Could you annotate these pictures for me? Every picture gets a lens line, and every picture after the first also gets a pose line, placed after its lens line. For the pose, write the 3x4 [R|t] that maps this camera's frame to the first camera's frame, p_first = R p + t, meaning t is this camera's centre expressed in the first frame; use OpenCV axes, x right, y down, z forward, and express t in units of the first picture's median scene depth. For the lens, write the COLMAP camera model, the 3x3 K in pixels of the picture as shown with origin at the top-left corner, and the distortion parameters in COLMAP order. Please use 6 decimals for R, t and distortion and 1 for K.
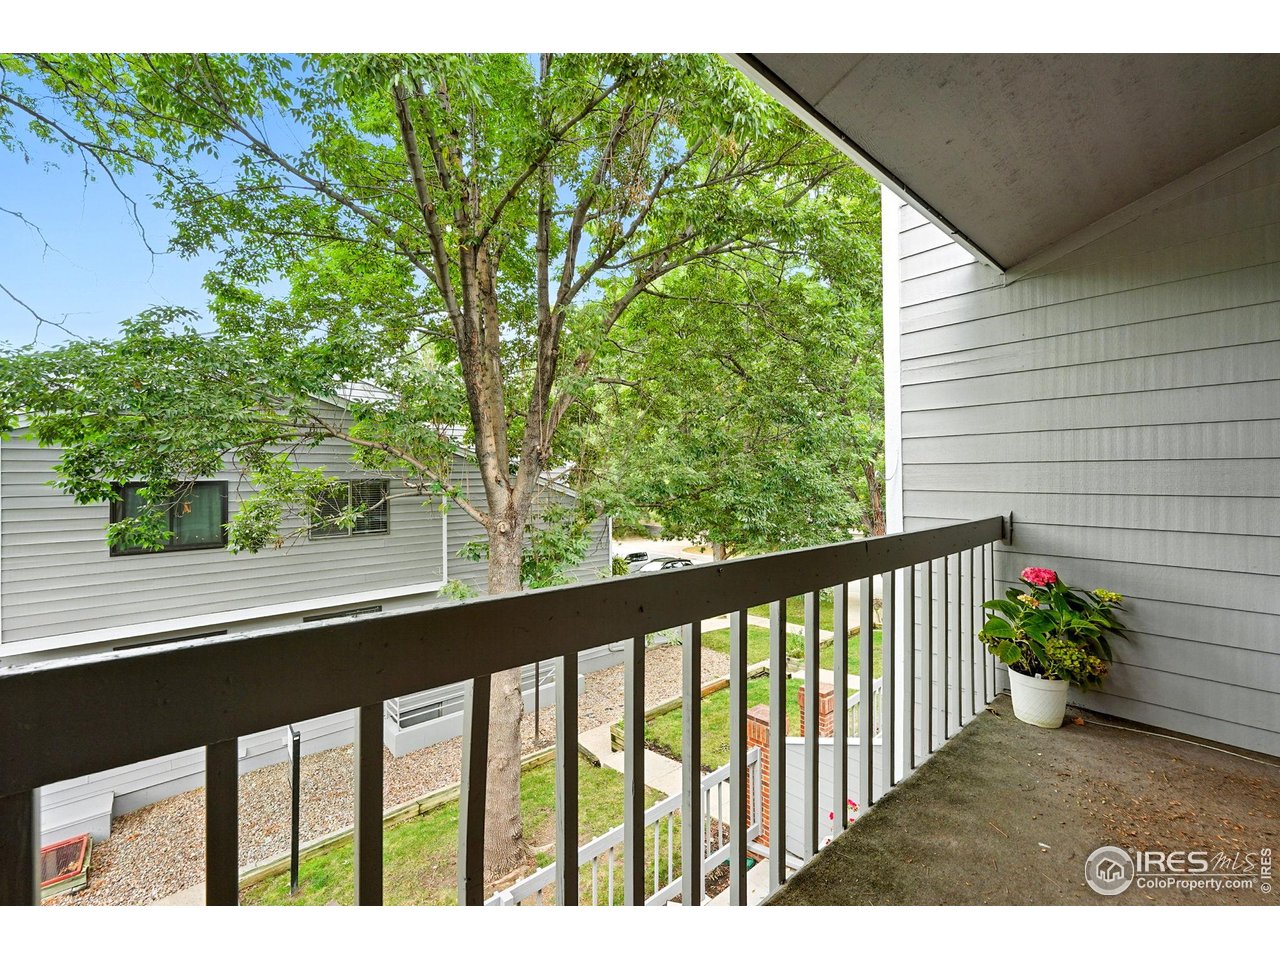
lens RADIAL K [[525.3, 0, 638.8], [0, 525.3, 477.3], [0, 0, 1]] dist [-0.001764, 0.000643]
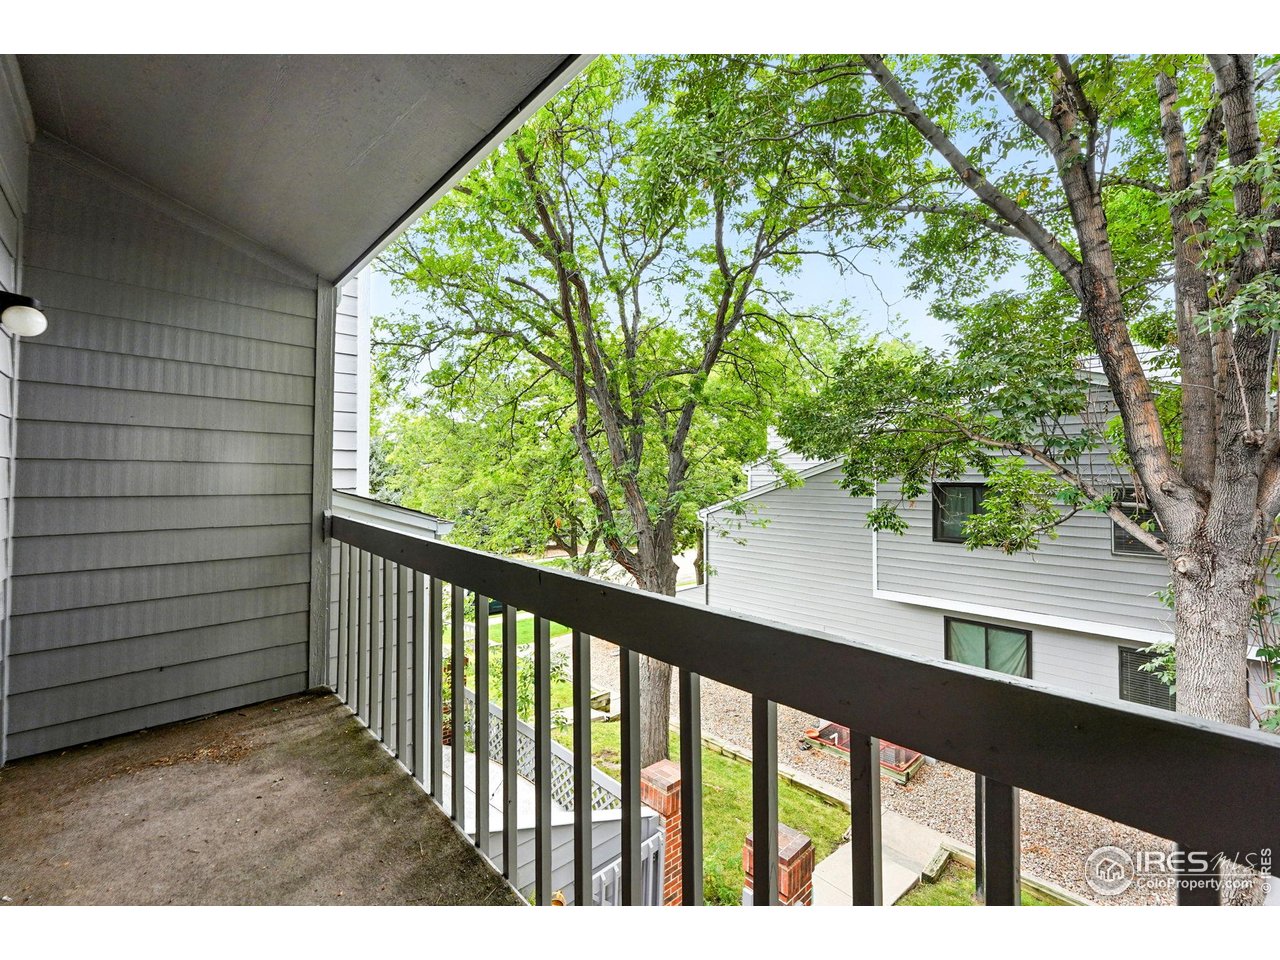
lens RADIAL K [[525.3, 0, 640.3], [0, 525.3, 469.6], [0, 0, 1]] dist [-0.001764, 0.000643]
pose [[0.064131, -0.007885, -0.997910, 0.322293], [-0.007682, 0.999935, -0.008394, -0.008484], [0.997912, 0.008205, 0.064066, 0.310288]]
